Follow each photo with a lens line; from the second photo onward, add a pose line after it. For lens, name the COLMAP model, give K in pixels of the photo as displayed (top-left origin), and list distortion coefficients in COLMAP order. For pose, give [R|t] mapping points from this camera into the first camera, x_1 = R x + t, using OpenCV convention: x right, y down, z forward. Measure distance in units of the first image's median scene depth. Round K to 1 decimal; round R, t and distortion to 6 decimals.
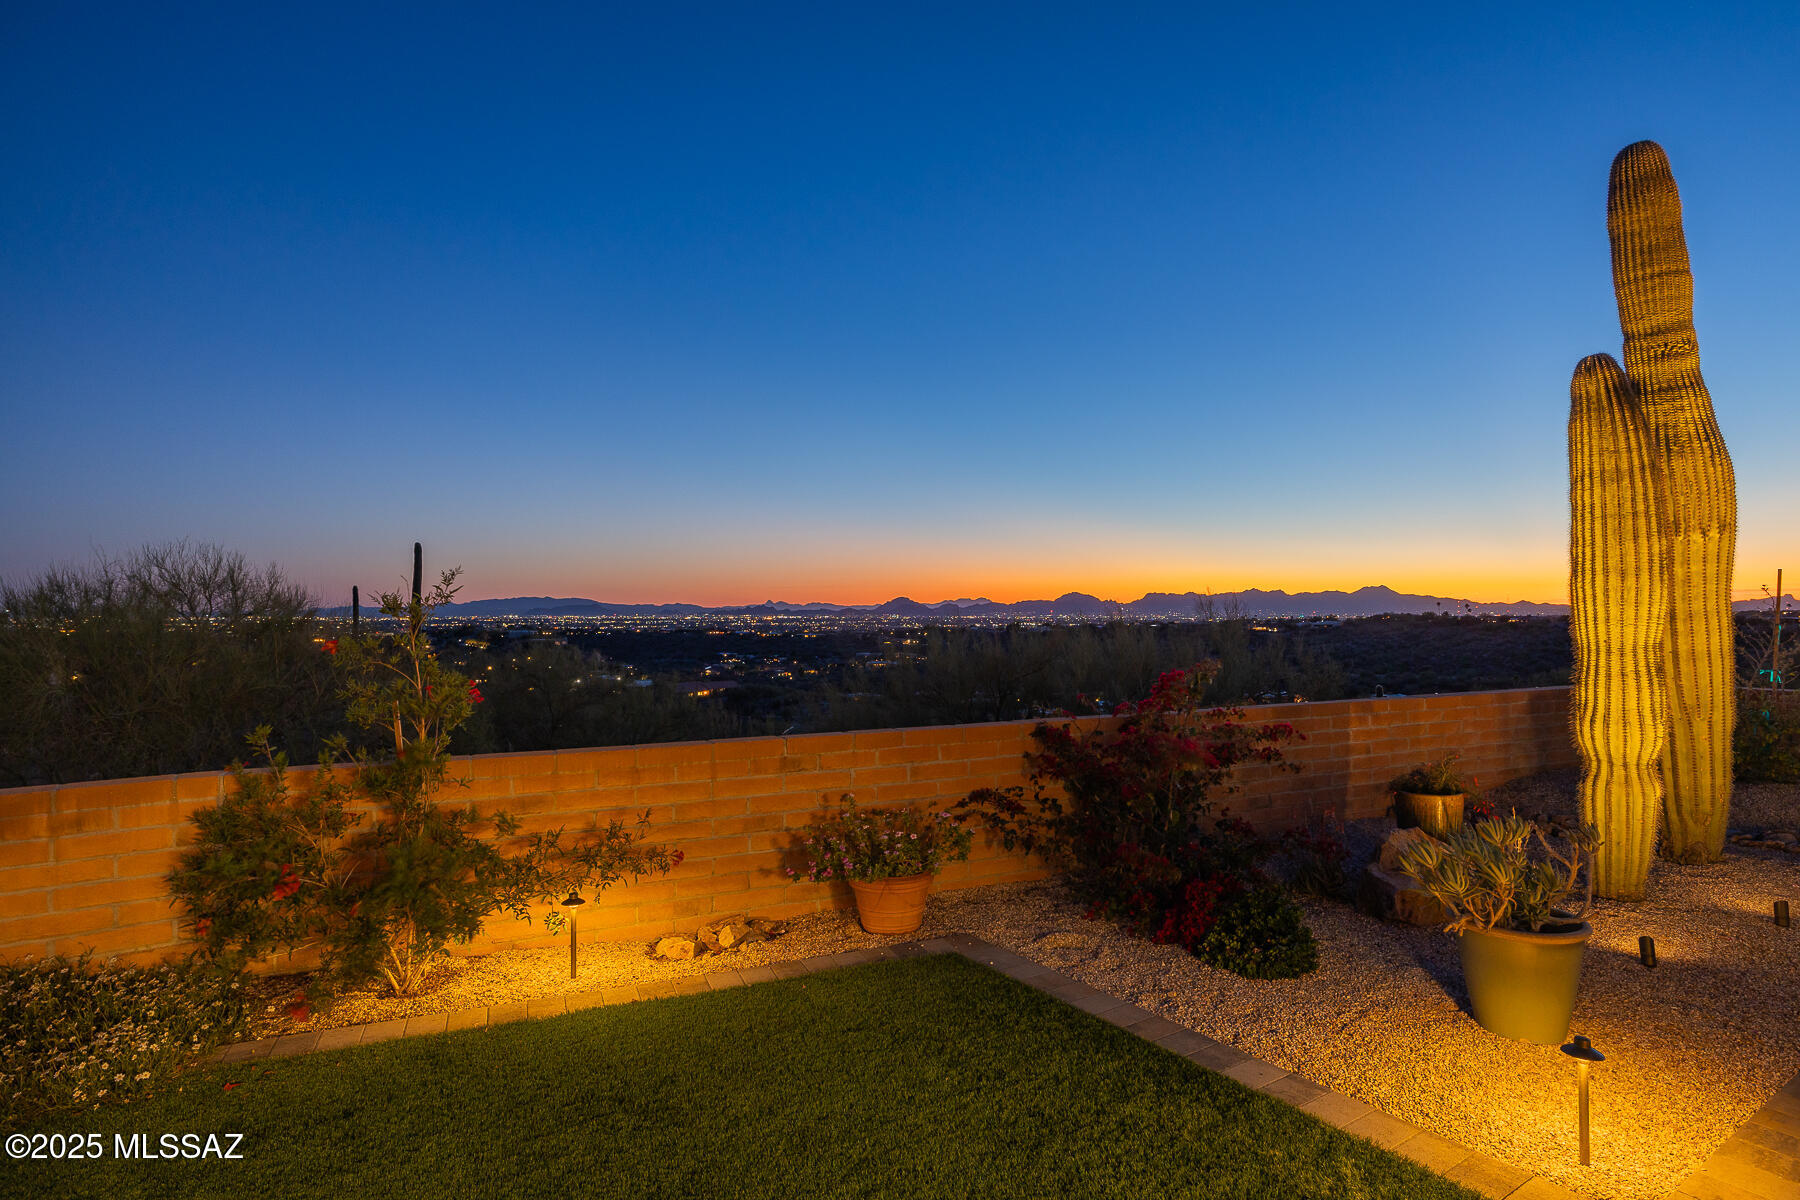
lens RADIAL K [[943.7, 0, 906.1], [0, 943.7, 597.9], [0, 0, 1]] dist [0.003215, -0.000237]
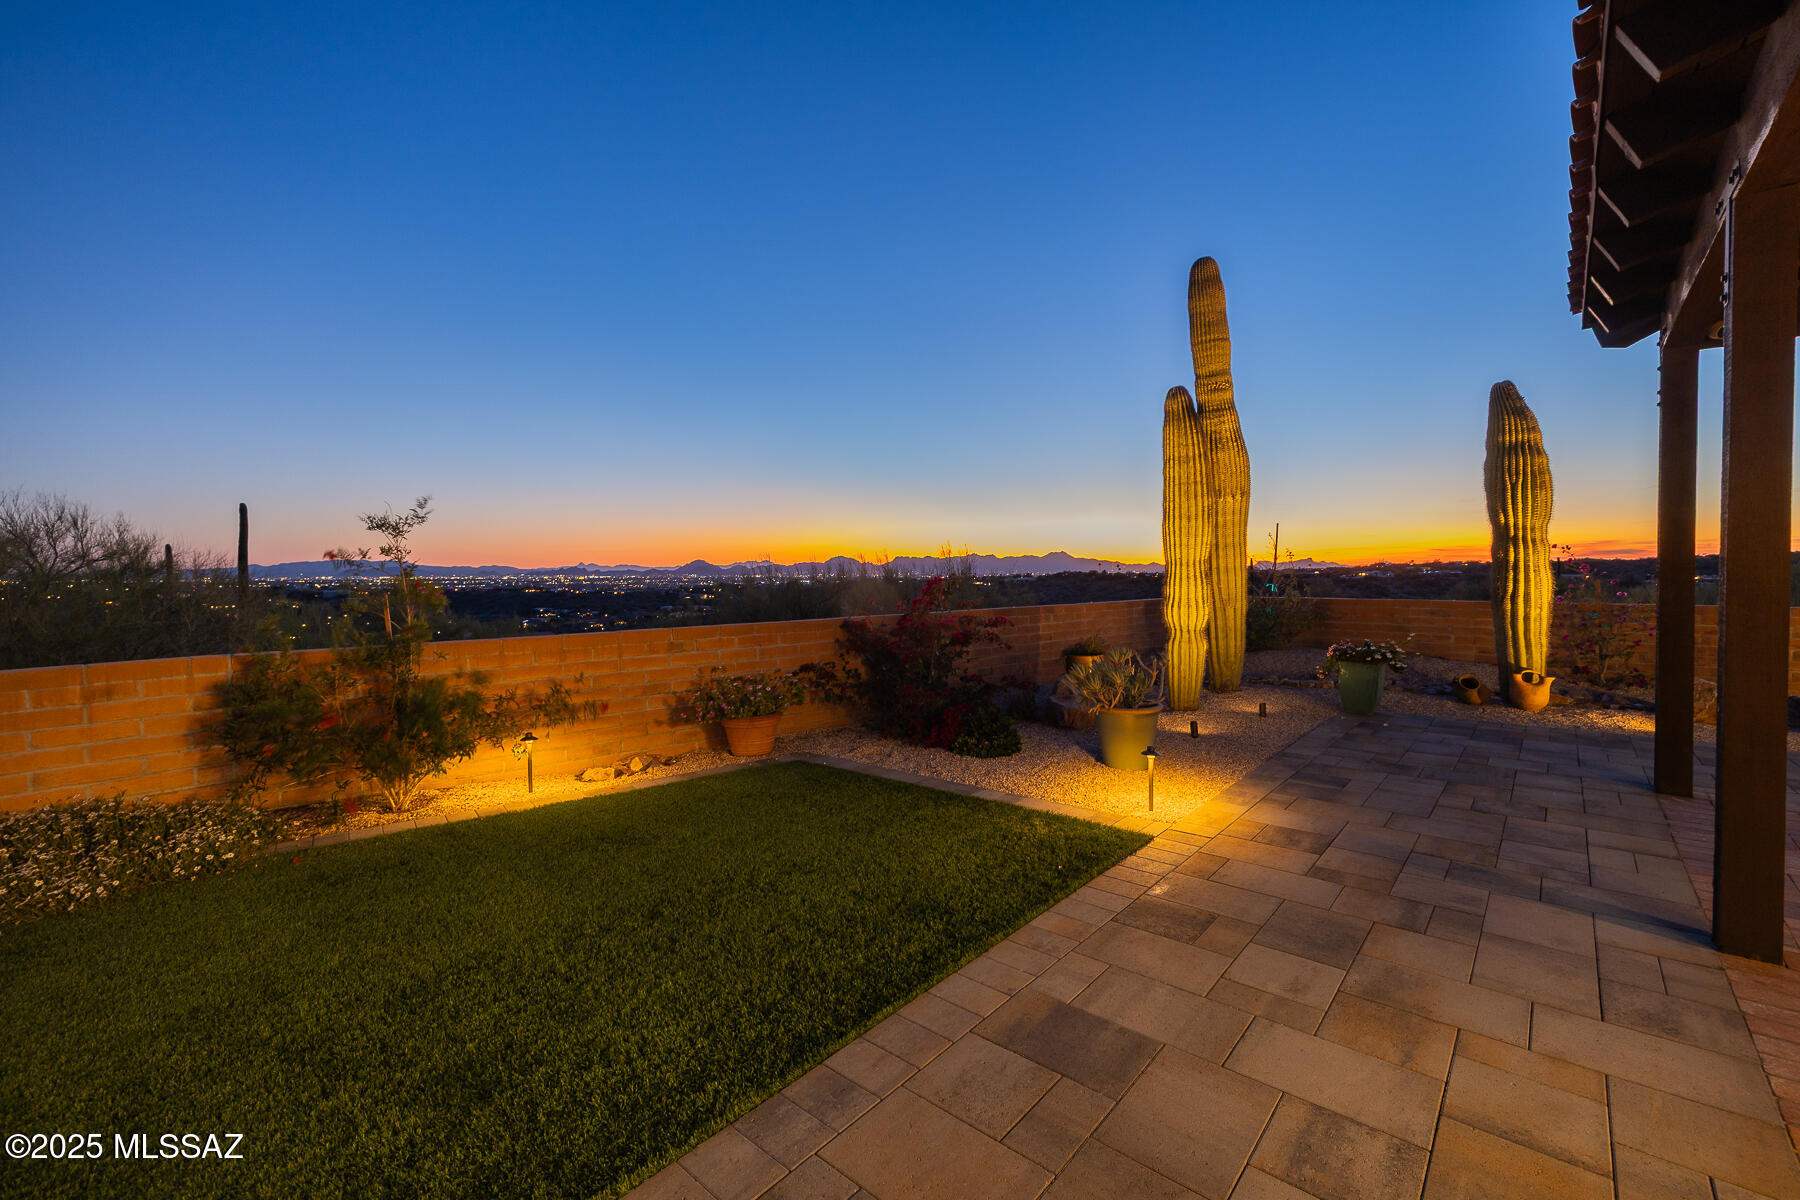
lens RADIAL K [[754.6, 0, 899.0], [0, 754.6, 593.0], [0, 0, 1]] dist [0.005442, 0.000197]
pose [[0.967962, -0.011708, 0.250825, -0.090502], [0.000846, 0.999059, 0.043371, 0.051763], [-0.251096, -0.041769, 0.967060, -0.193622]]
